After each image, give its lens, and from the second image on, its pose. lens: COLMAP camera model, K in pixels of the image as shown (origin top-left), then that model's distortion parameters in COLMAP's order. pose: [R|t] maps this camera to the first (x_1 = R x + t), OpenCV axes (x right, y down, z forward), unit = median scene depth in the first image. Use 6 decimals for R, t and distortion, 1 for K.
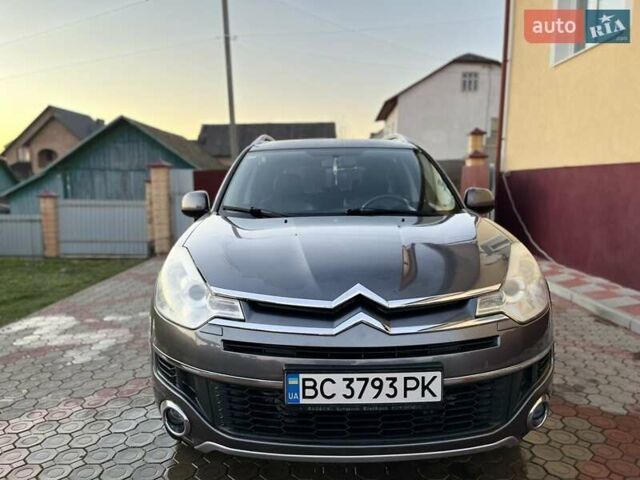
lens RADIAL K [[456.7, 0, 319.0], [0, 456.7, 243.7], [0, 0, 1]] dist [0.029224, -0.000359]
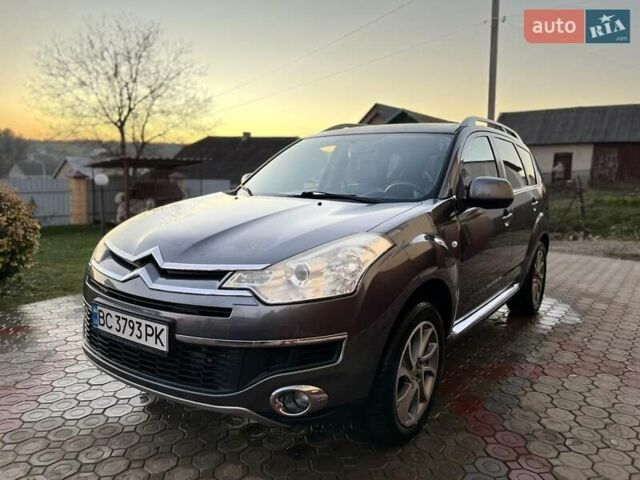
lens RADIAL K [[456.7, 0, 322.3], [0, 456.7, 240.7], [0, 0, 1]] dist [0.029224, -0.000359]
pose [[0.813081, 0.098463, -0.573763, 1.231509], [-0.091212, 0.994967, 0.041488, -0.018704], [0.574961, 0.018601, 0.817970, 0.276193]]
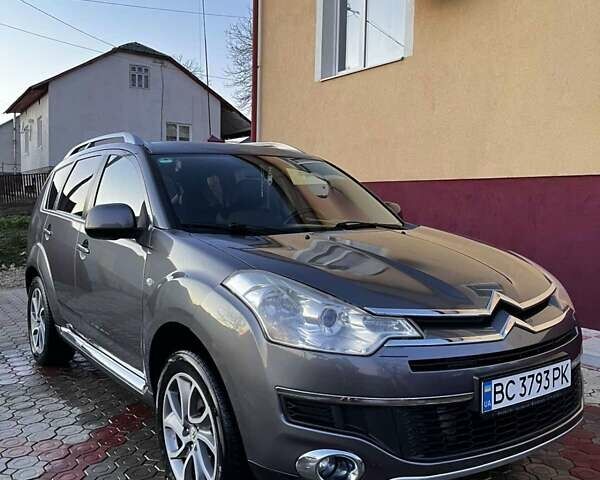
lens RADIAL K [[574.1, 0, 301.3], [0, 574.1, 239.6], [0, 0, 1]] dist [0.011118, 0.000000]
pose [[0.837385, -0.025051, 0.546039, -1.079080], [0.057854, 0.997400, -0.042964, 0.003624], [-0.543543, 0.067568, 0.836657, 0.141285]]
